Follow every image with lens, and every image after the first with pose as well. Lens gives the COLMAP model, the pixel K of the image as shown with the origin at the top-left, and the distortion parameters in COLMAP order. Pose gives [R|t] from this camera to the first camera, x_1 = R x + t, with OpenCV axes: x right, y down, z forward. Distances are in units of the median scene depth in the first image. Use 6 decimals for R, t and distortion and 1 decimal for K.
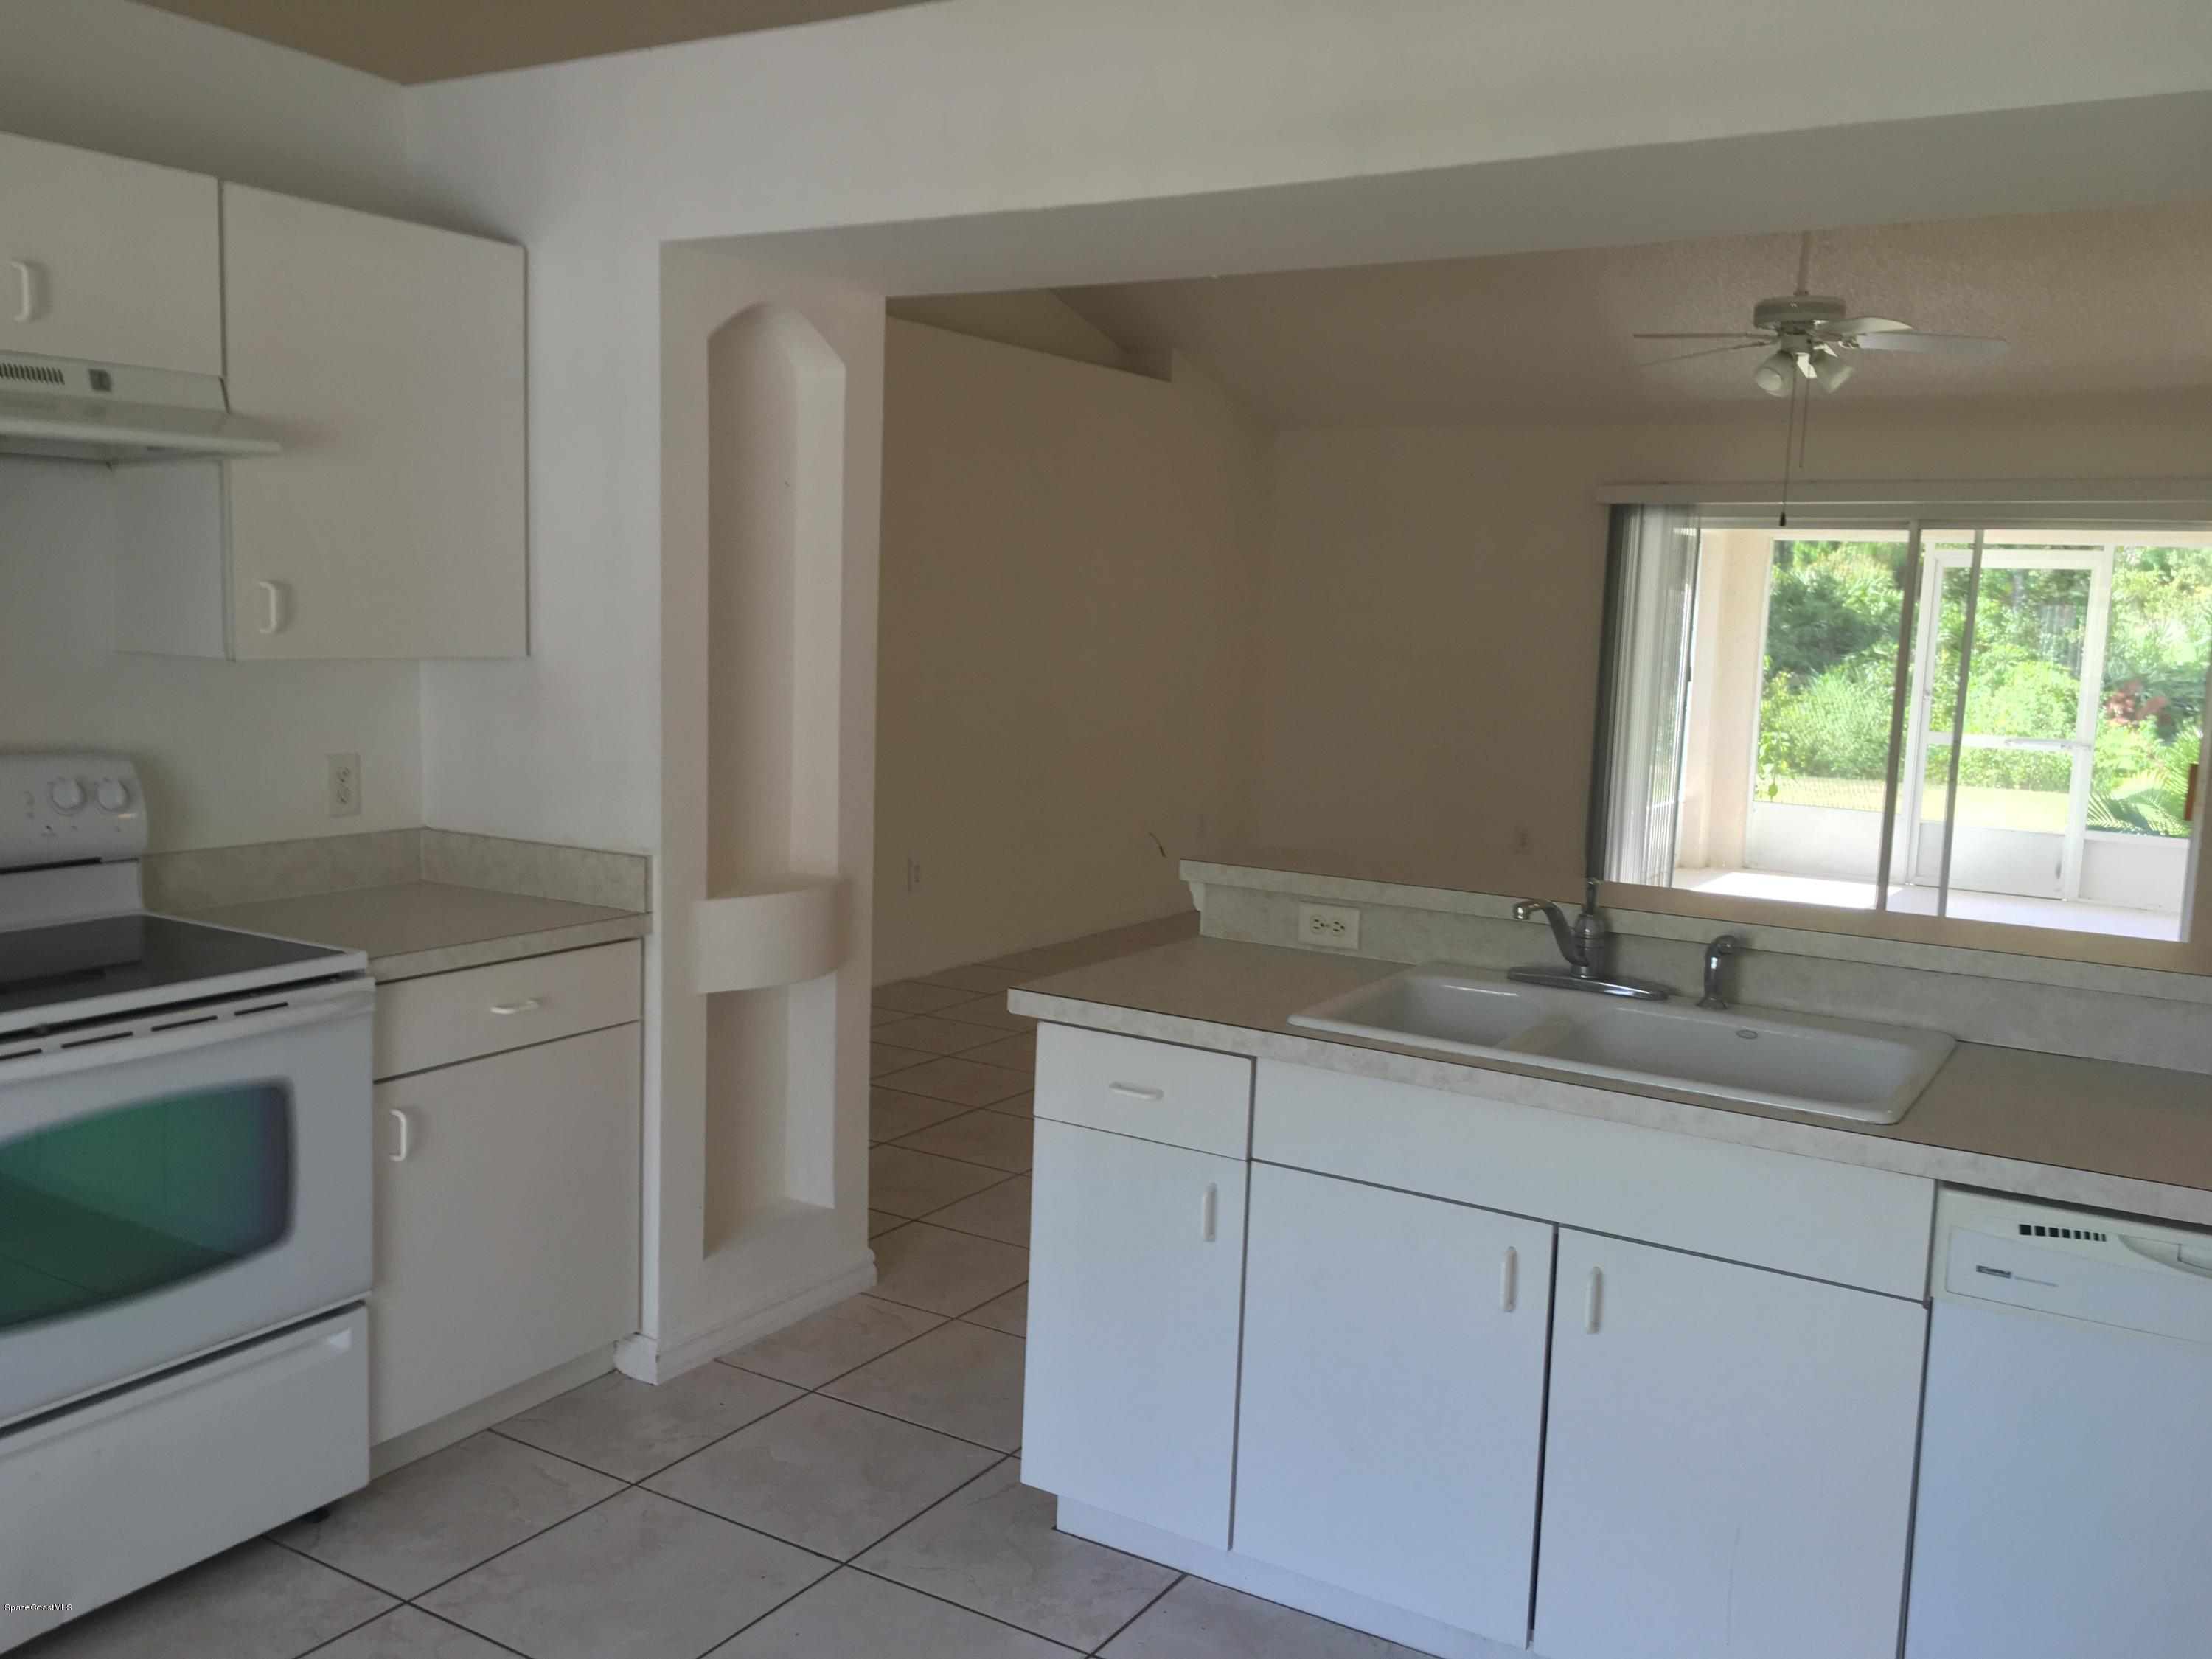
lens RADIAL K [[1868.7, 0, 1101.1], [0, 1868.7, 830.6], [0, 0, 1]] dist [0.084408, -0.115606]
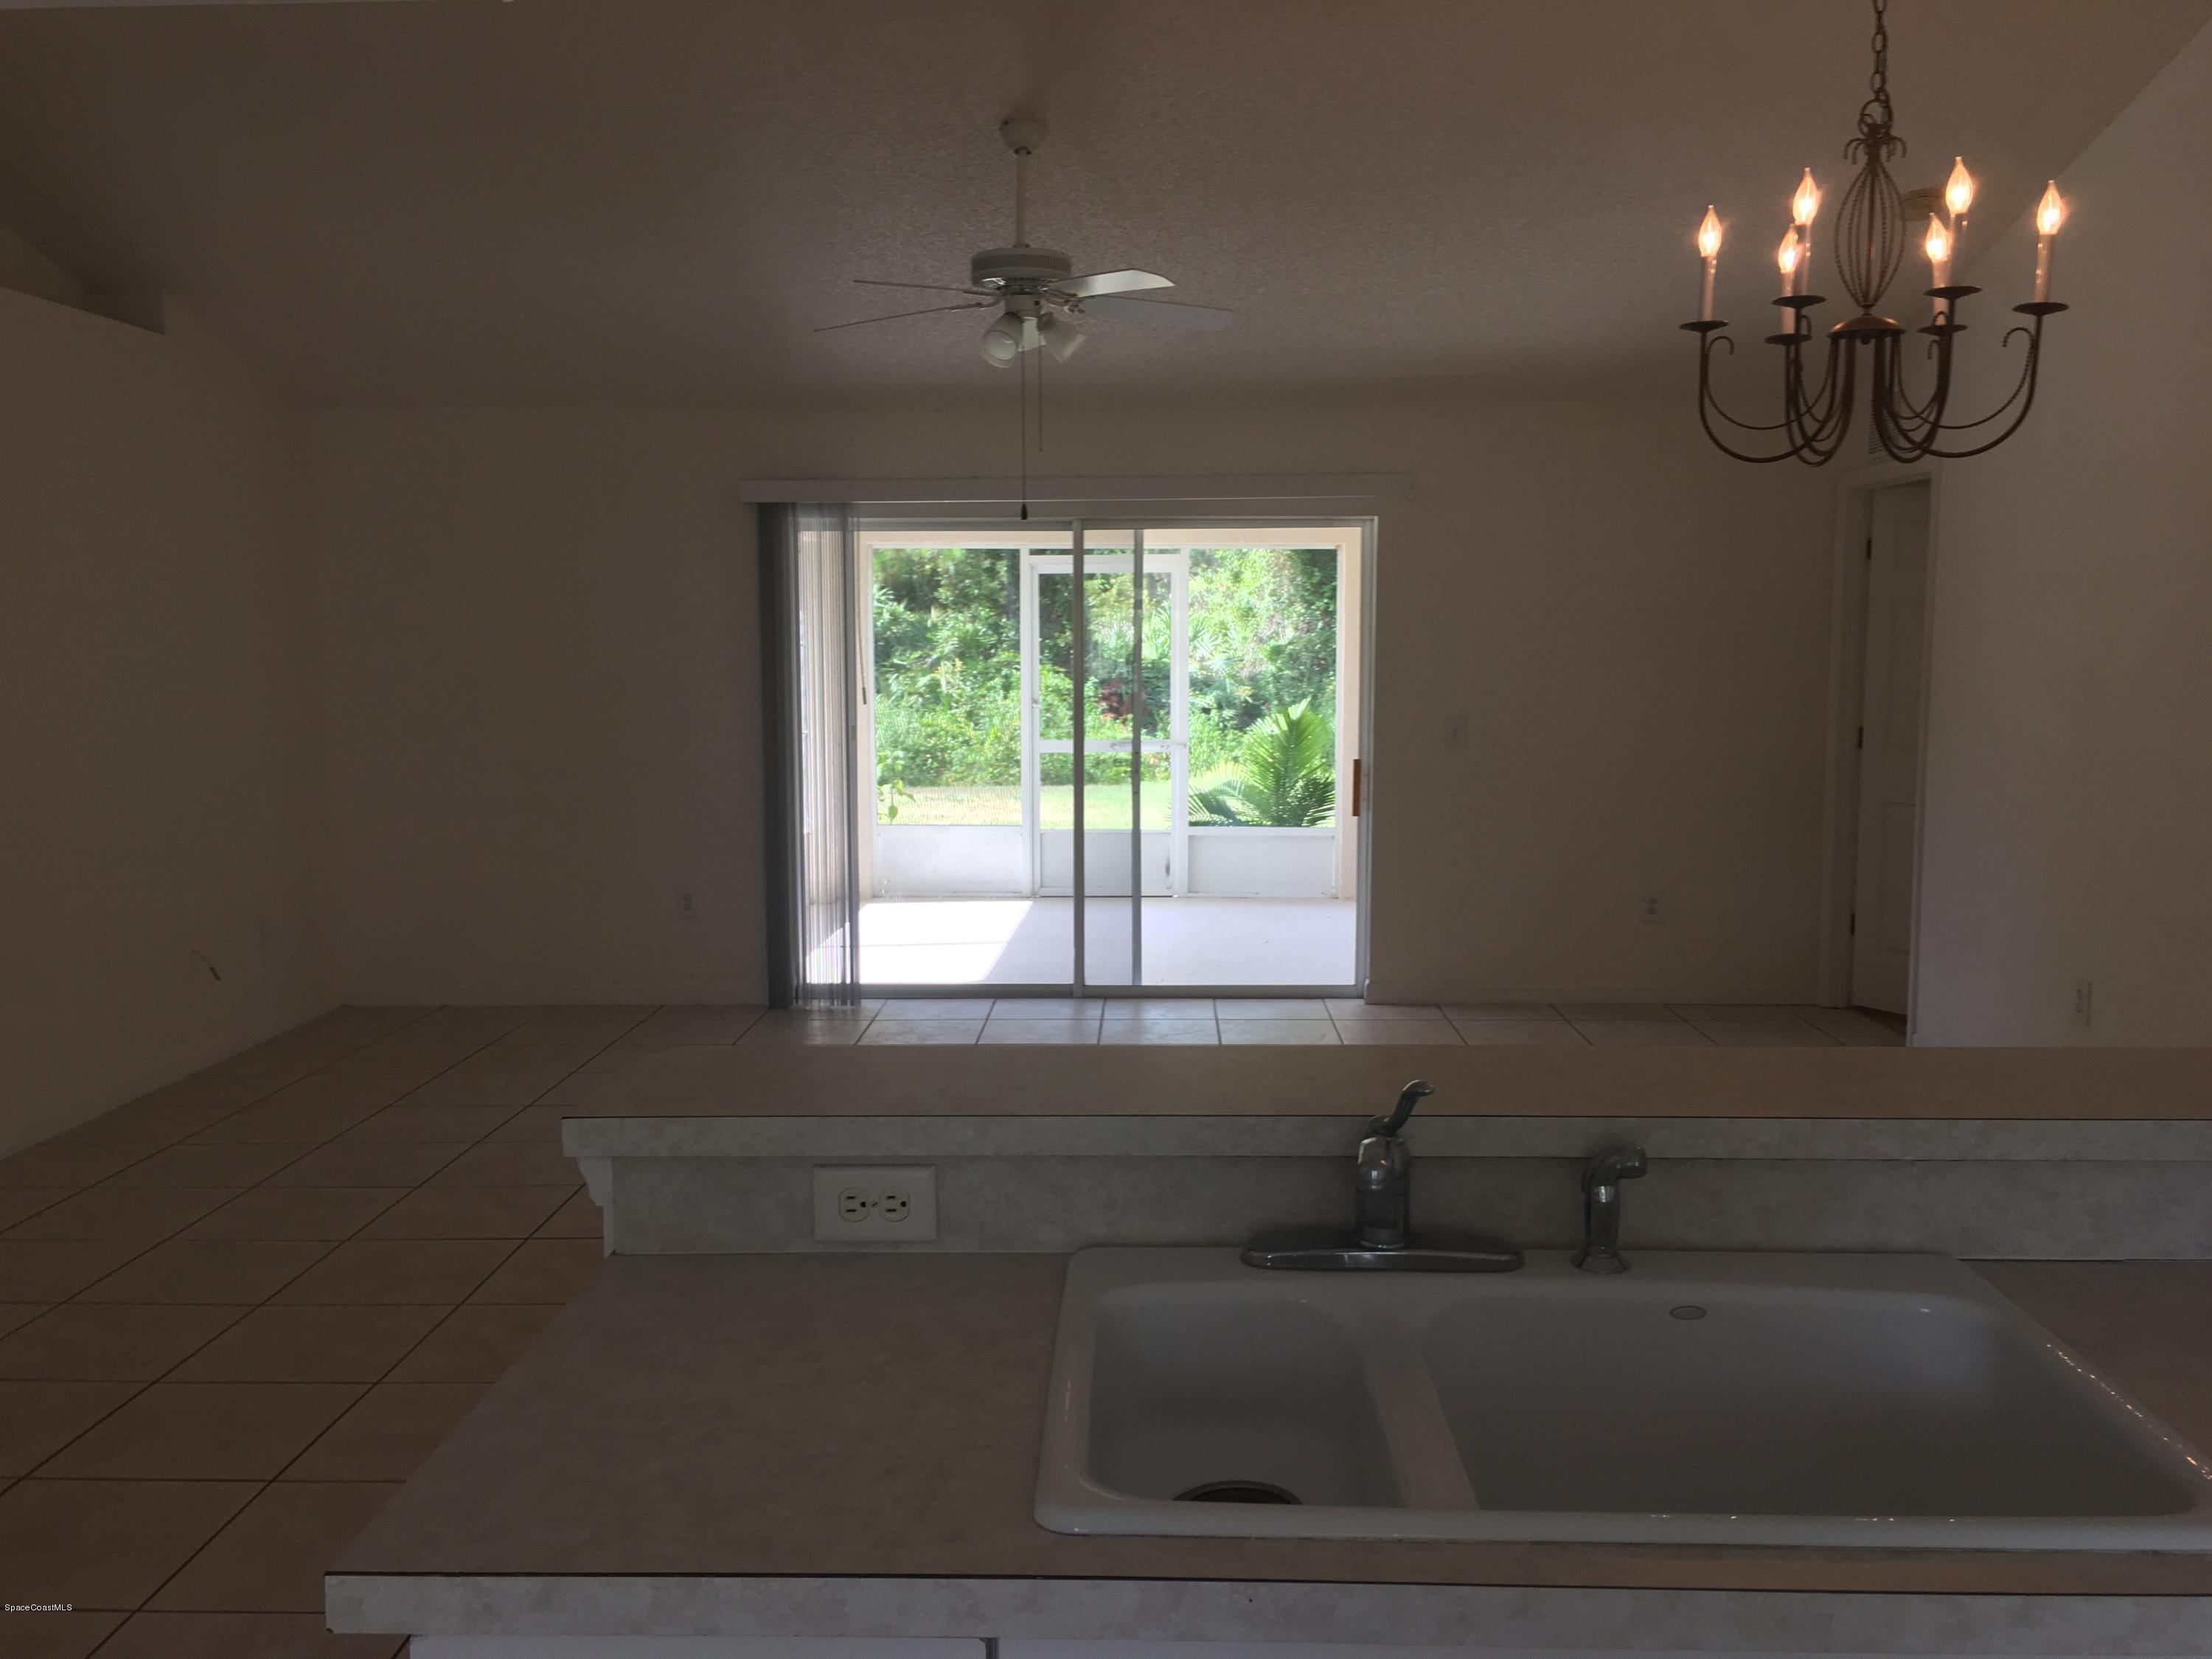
lens RADIAL K [[1868.7, 0, 1101.1], [0, 1868.7, 830.6], [0, 0, 1]] dist [0.084408, -0.115606]
pose [[0.863509, -0.091044, 0.496047, -0.024499], [0.096635, 0.995215, 0.014439, -0.017439], [-0.494988, 0.035467, 0.868175, 0.146058]]
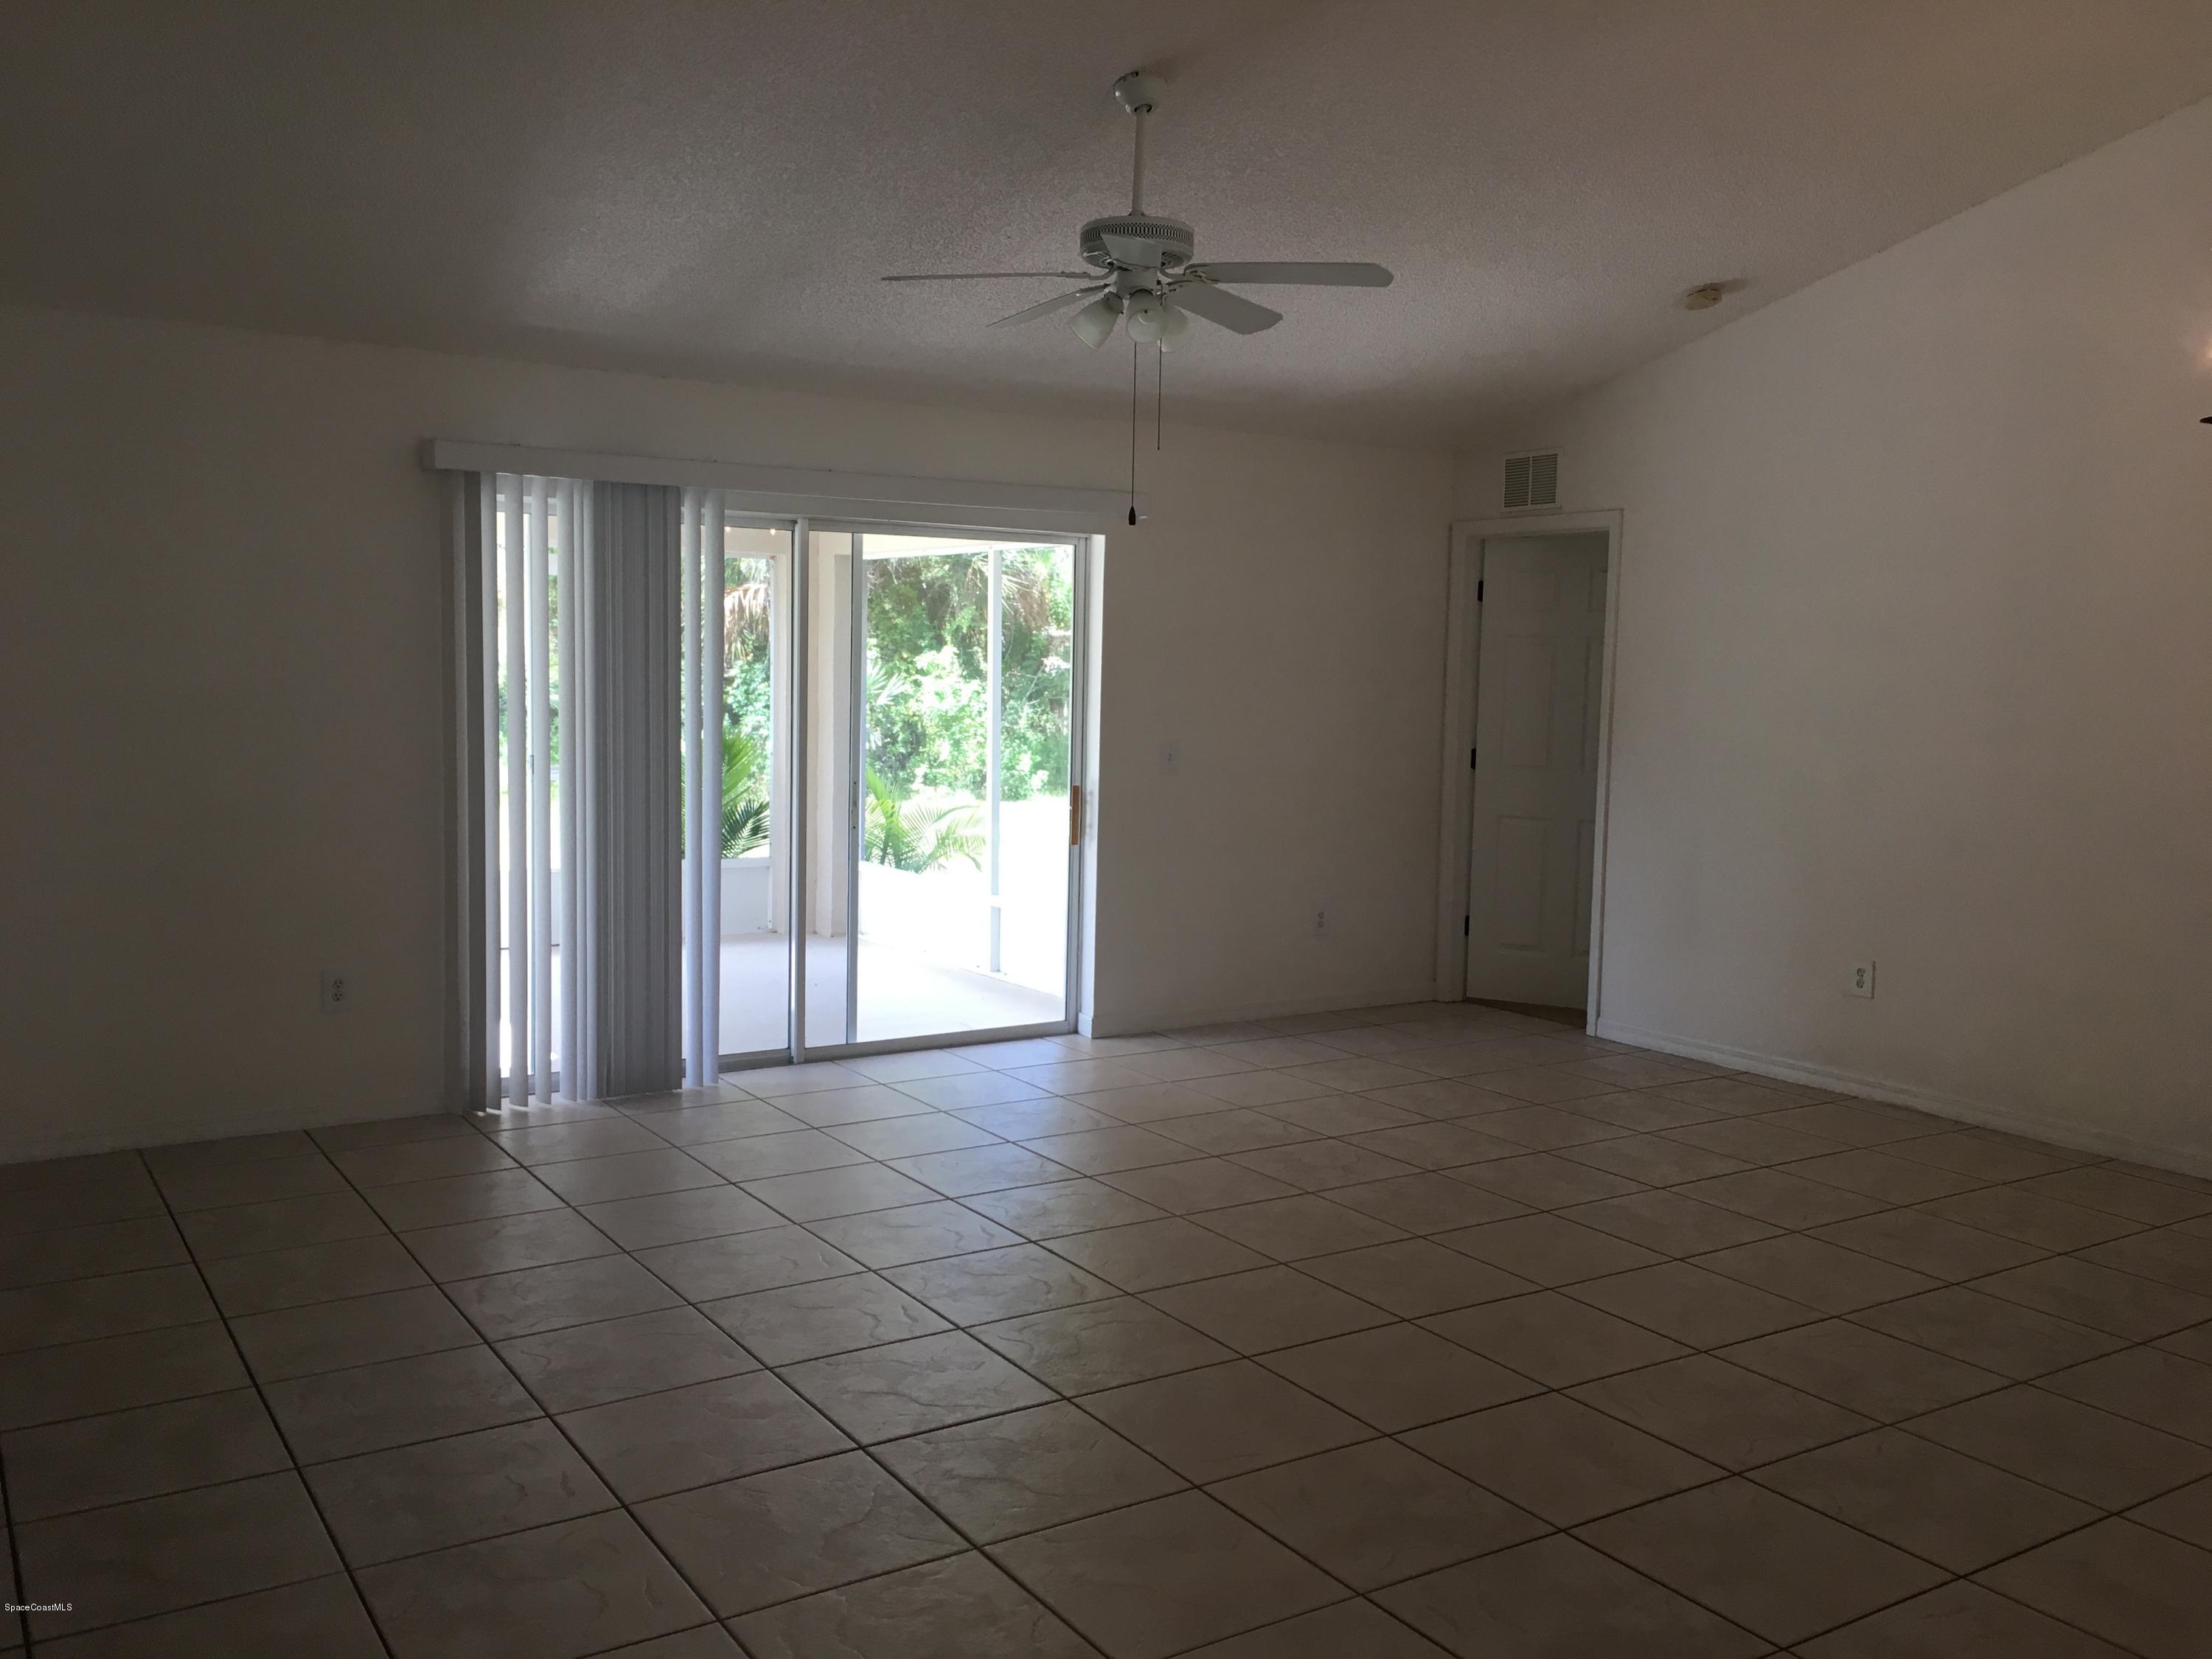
lens RADIAL K [[1868.7, 0, 1101.1], [0, 1868.7, 830.6], [0, 0, 1]] dist [0.084408, -0.115606]
pose [[0.429344, -0.108777, 0.896567, -0.191262], [0.107692, 0.991804, 0.068761, -0.053388], [-0.896698, 0.067031, 0.437539, 0.399643]]
